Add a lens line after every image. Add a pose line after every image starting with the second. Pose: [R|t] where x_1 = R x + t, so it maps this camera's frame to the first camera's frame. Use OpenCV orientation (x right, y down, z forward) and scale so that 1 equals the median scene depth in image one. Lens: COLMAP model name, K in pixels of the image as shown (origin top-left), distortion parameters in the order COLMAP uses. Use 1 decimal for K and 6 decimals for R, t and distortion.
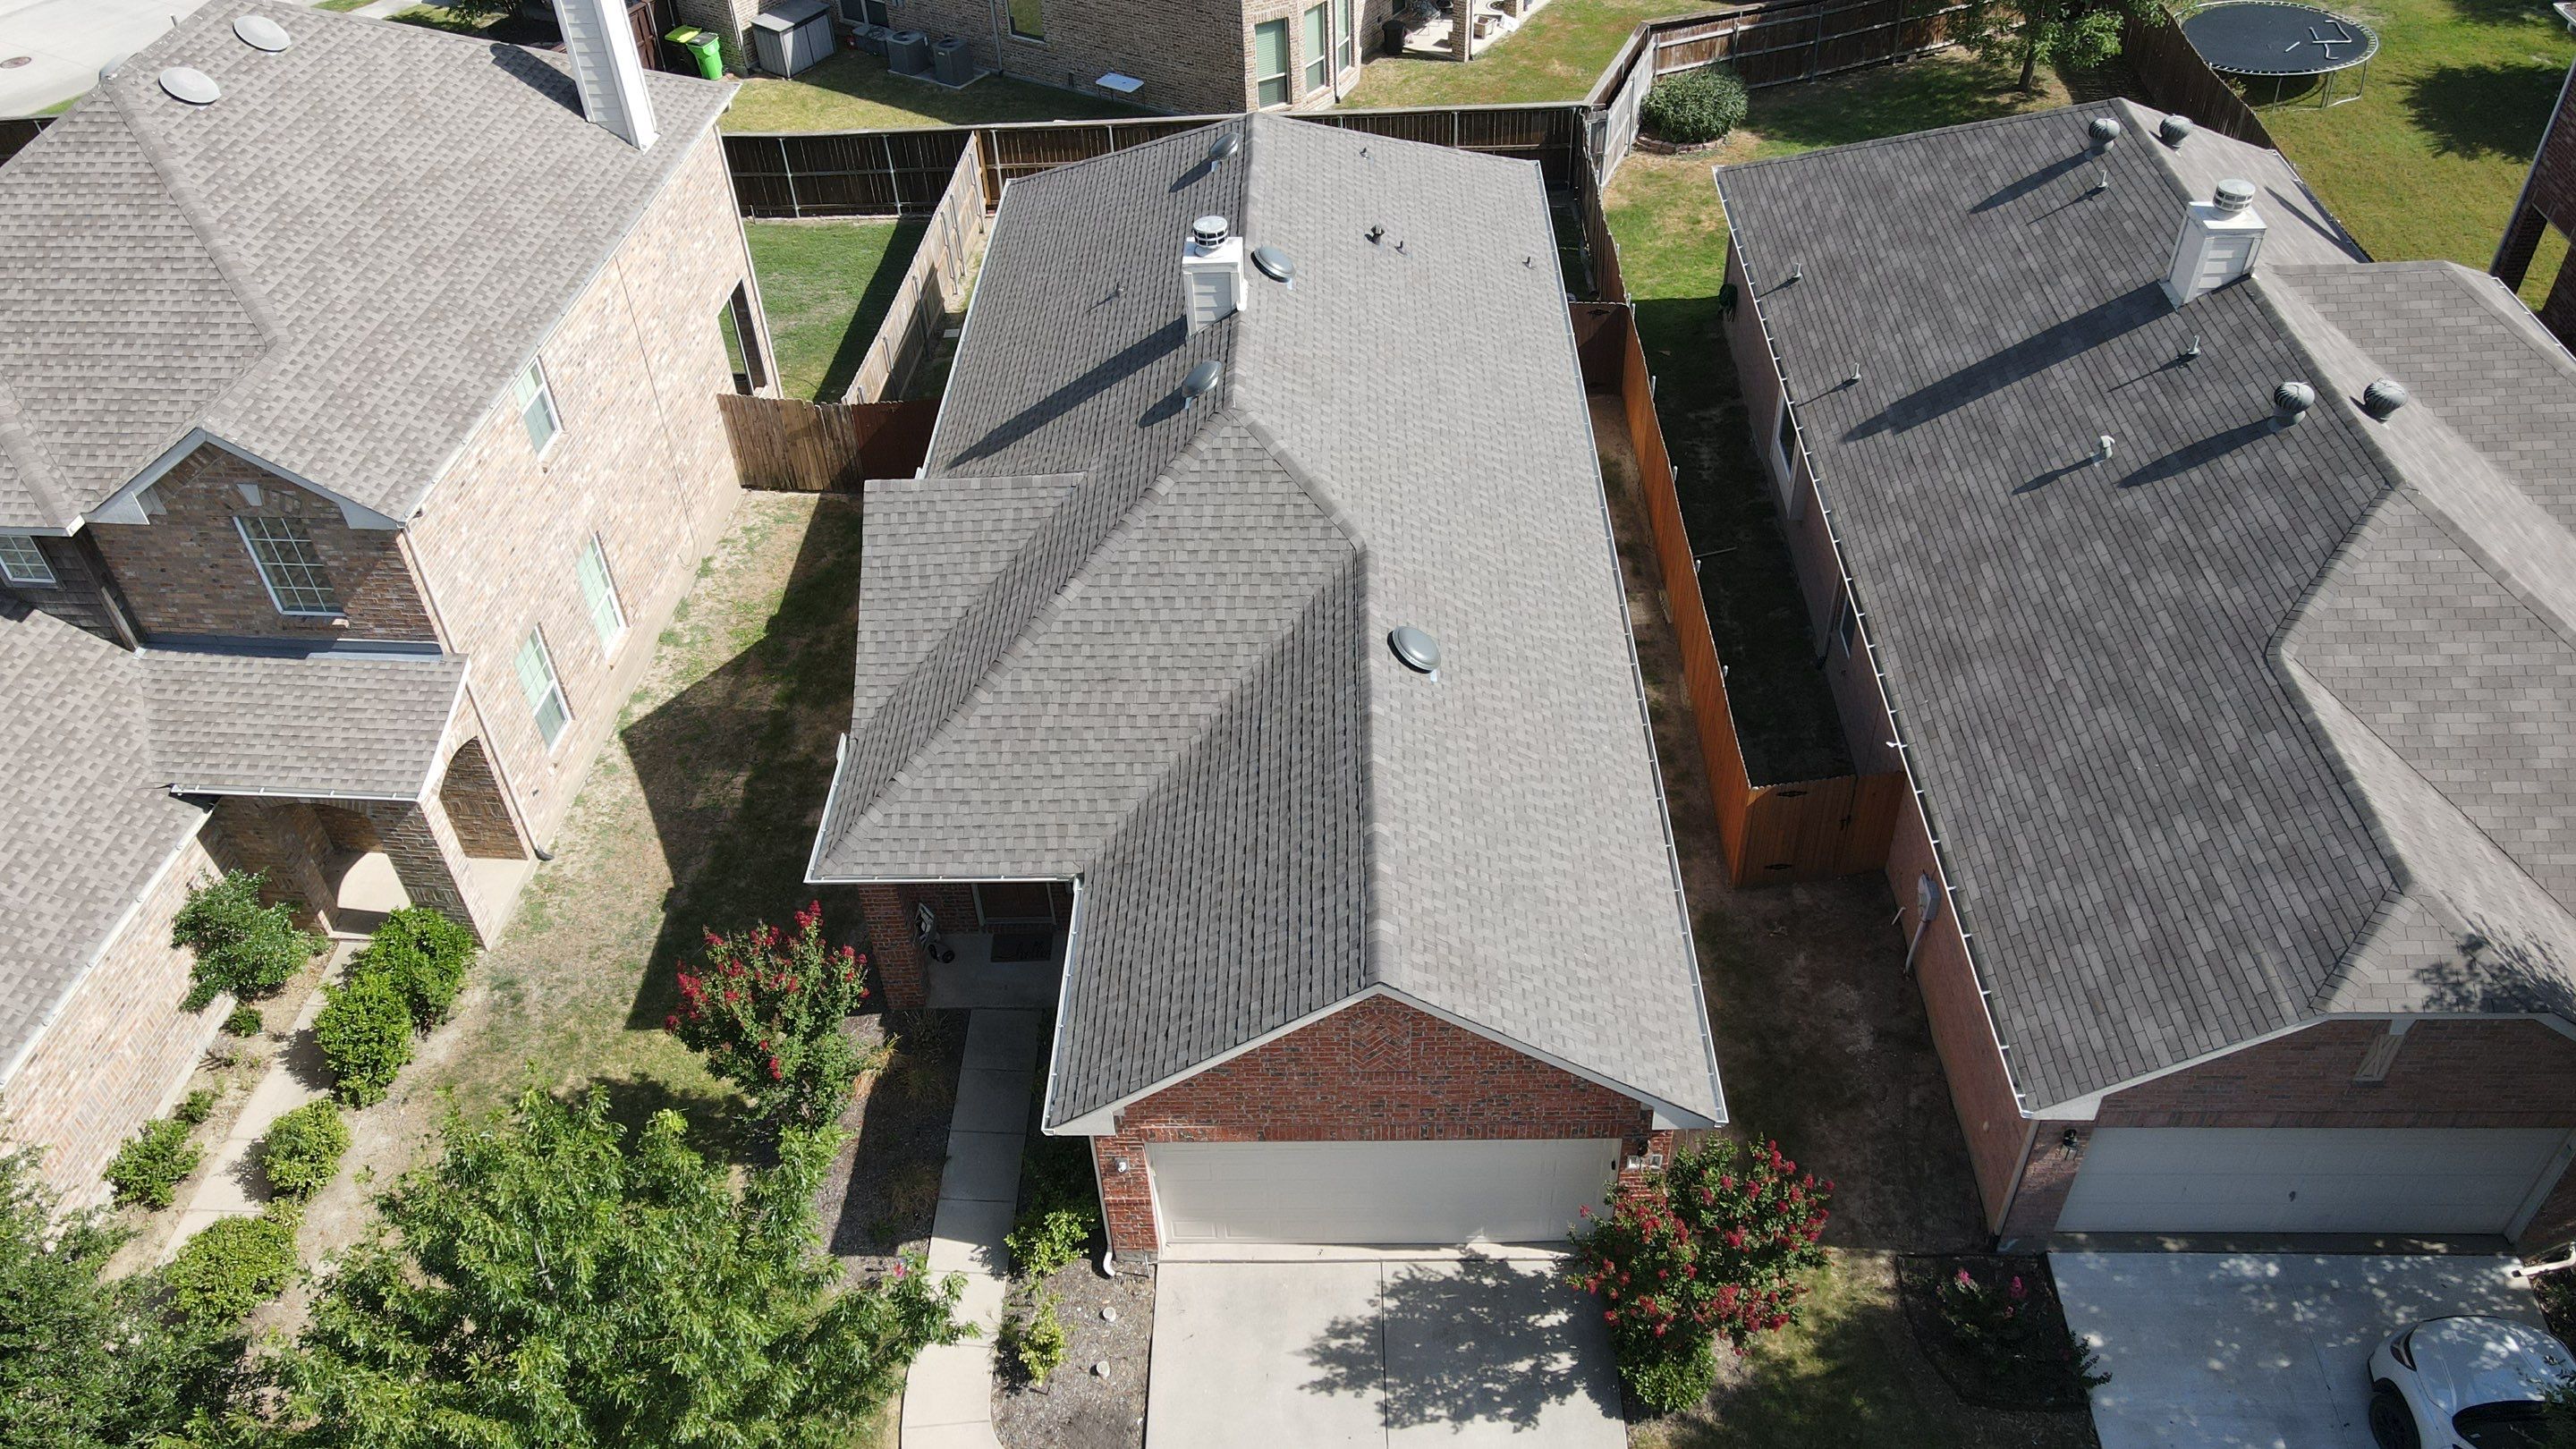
lens RADIAL K [[1914.9, 0, 1281.0], [0, 1914.9, 724.1], [0, 0, 1]] dist [0.019708, 0.005802]
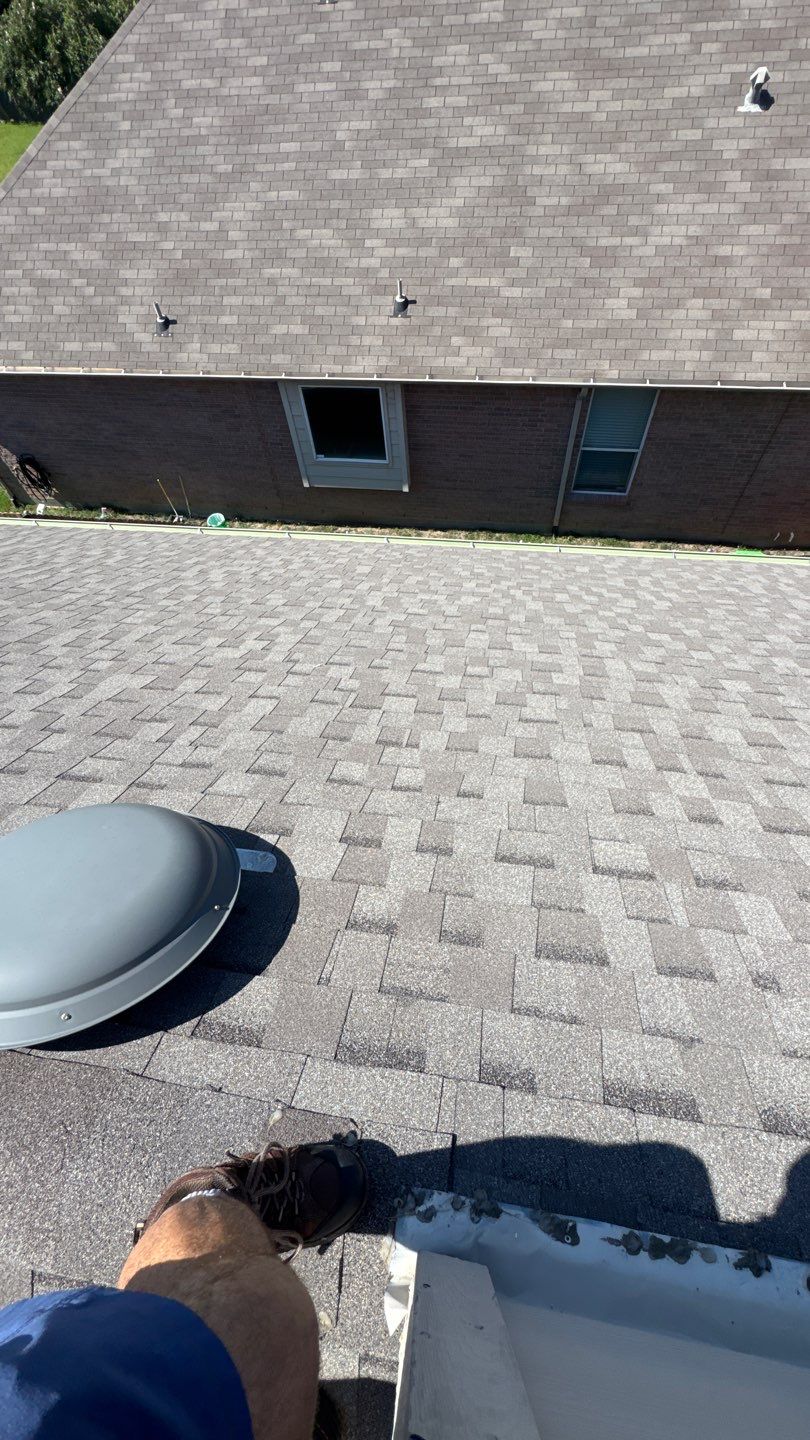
lens RADIAL K [[571.2, 0, 404.8], [0, 571.2, 721.8], [0, 0, 1]] dist [-0.003147, 0.000509]
pose [[0.128864, -0.837749, 0.530633, -0.012365], [0.696102, 0.457523, 0.553276, -0.285161], [-0.706283, 0.298078, 0.642117, 1.063995]]
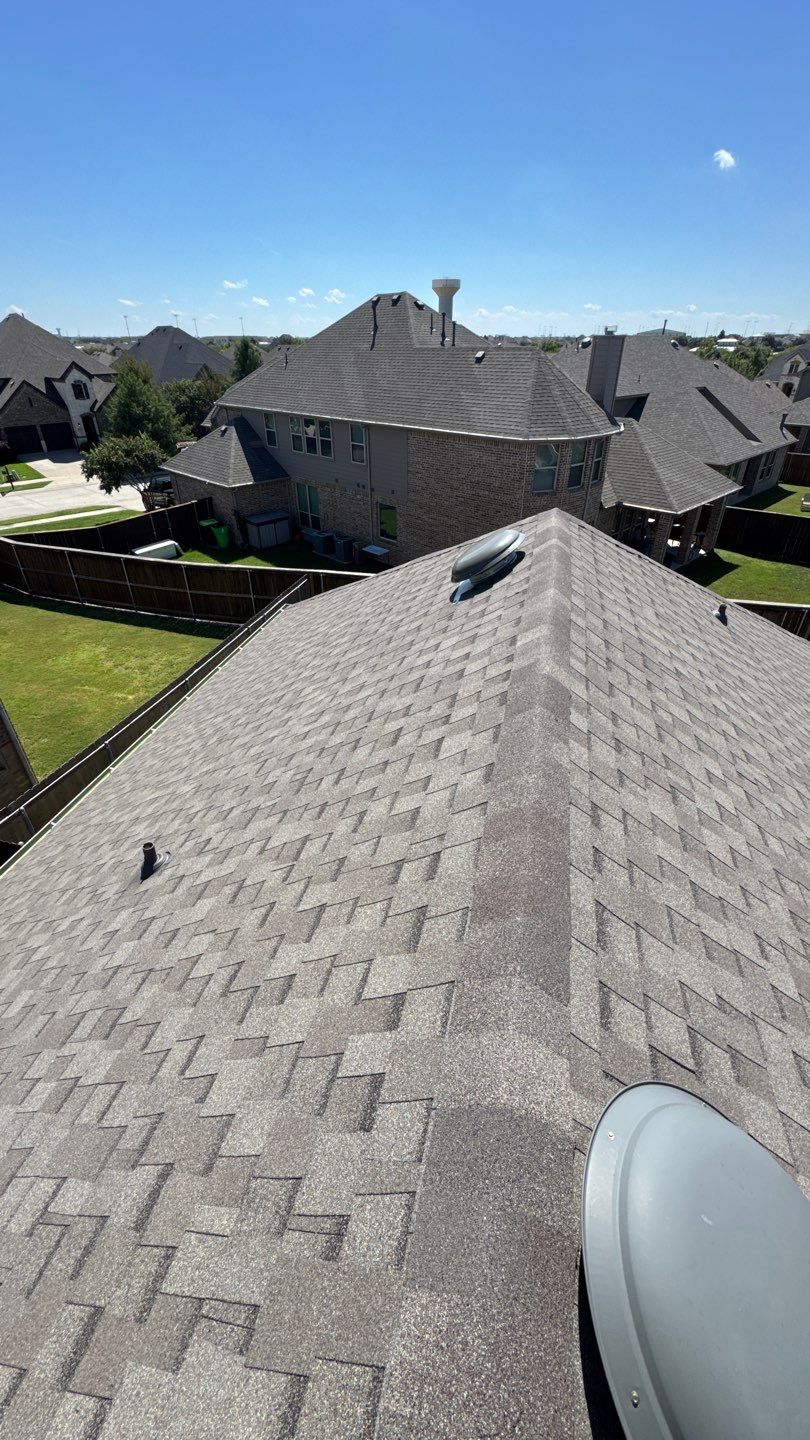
lens RADIAL K [[571.2, 0, 406.0], [0, 571.2, 719.2], [0, 0, 1]] dist [-0.003147, 0.000509]
pose [[0.975299, 0.150631, -0.161562, -0.024763], [-0.169398, 0.979455, -0.109418, -0.301734], [0.141761, 0.134084, 0.980778, 1.074965]]
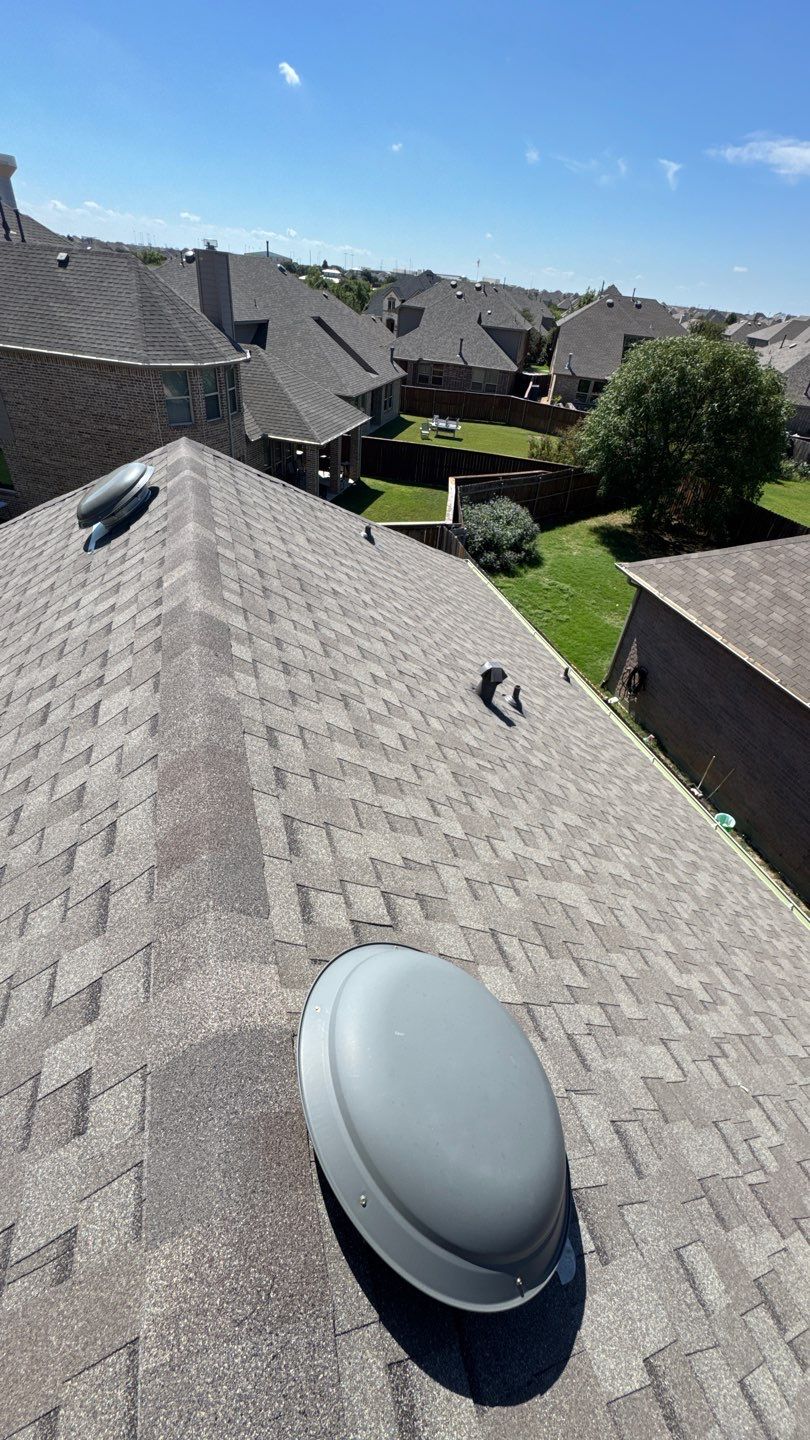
lens RADIAL K [[571.2, 0, 404.7], [0, 571.2, 719.0], [0, 0, 1]] dist [-0.003147, 0.000509]
pose [[0.941474, -0.093965, 0.323725, -0.018144], [0.109731, 0.993485, -0.030753, -0.299860], [-0.318726, 0.064476, 0.945651, 1.075164]]
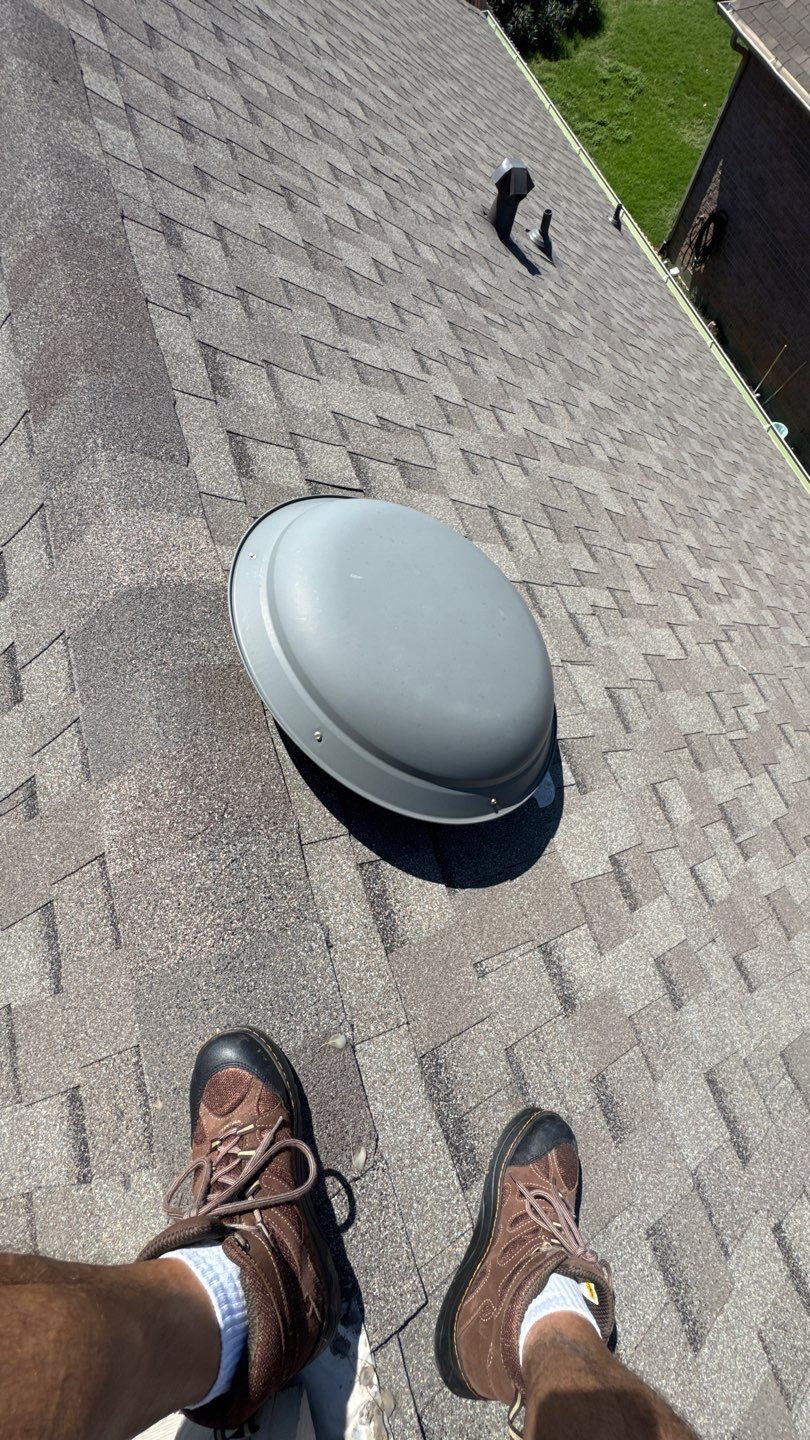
lens RADIAL K [[571.2, 0, 405.2], [0, 571.2, 717.6], [0, 0, 1]] dist [-0.003147, 0.000509]
pose [[0.937549, -0.294807, 0.184639, -0.012607], [0.162930, 0.841136, 0.515697, -0.287058], [-0.307338, -0.453408, 0.836639, 1.084671]]
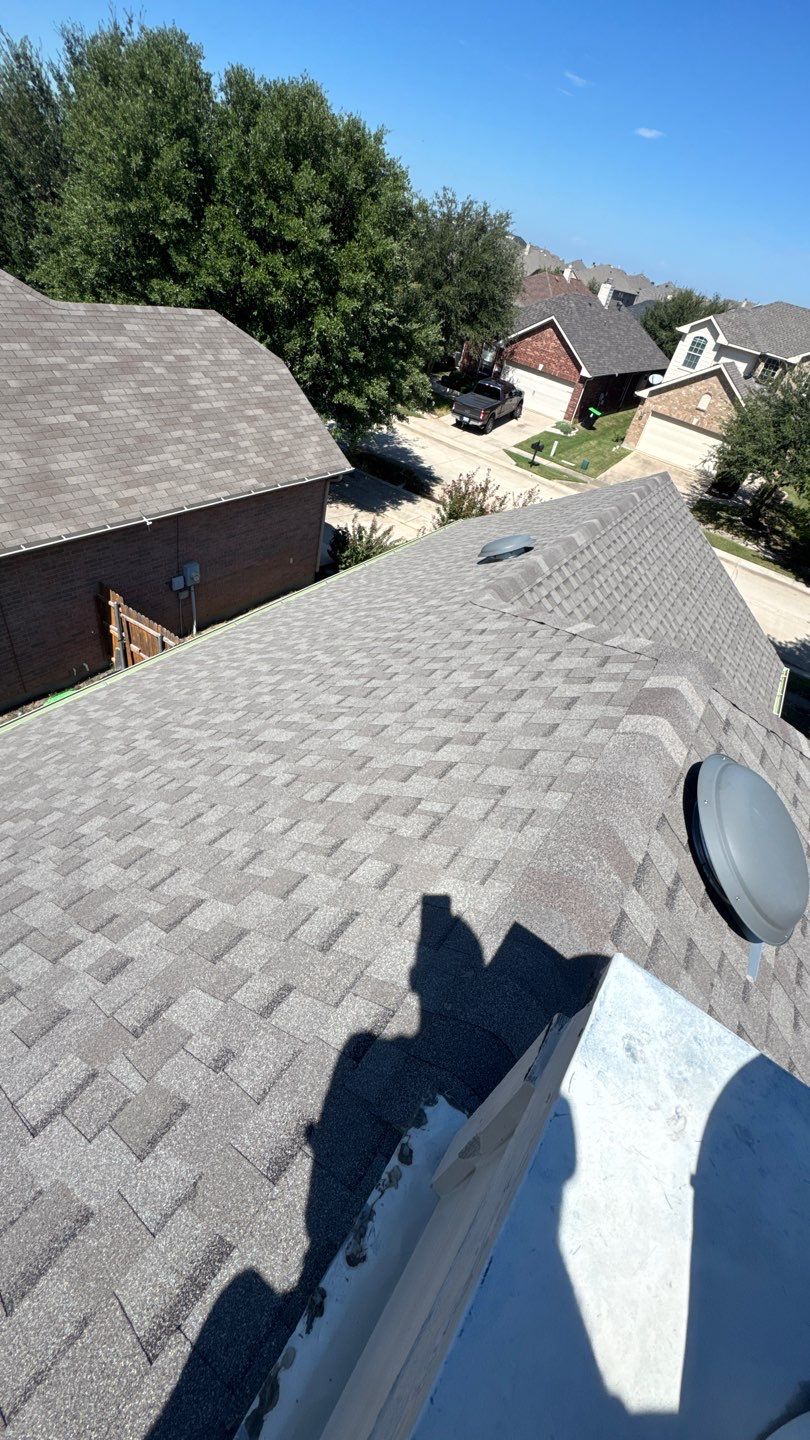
lens RADIAL K [[571.2, 0, 404.1], [0, 571.2, 718.8], [0, 0, 1]] dist [-0.003147, 0.000509]
pose [[-0.830292, -0.455358, 0.321347, -0.017729], [0.217182, 0.266652, 0.939004, -0.280255], [-0.513271, 0.849439, -0.122503, 1.051026]]
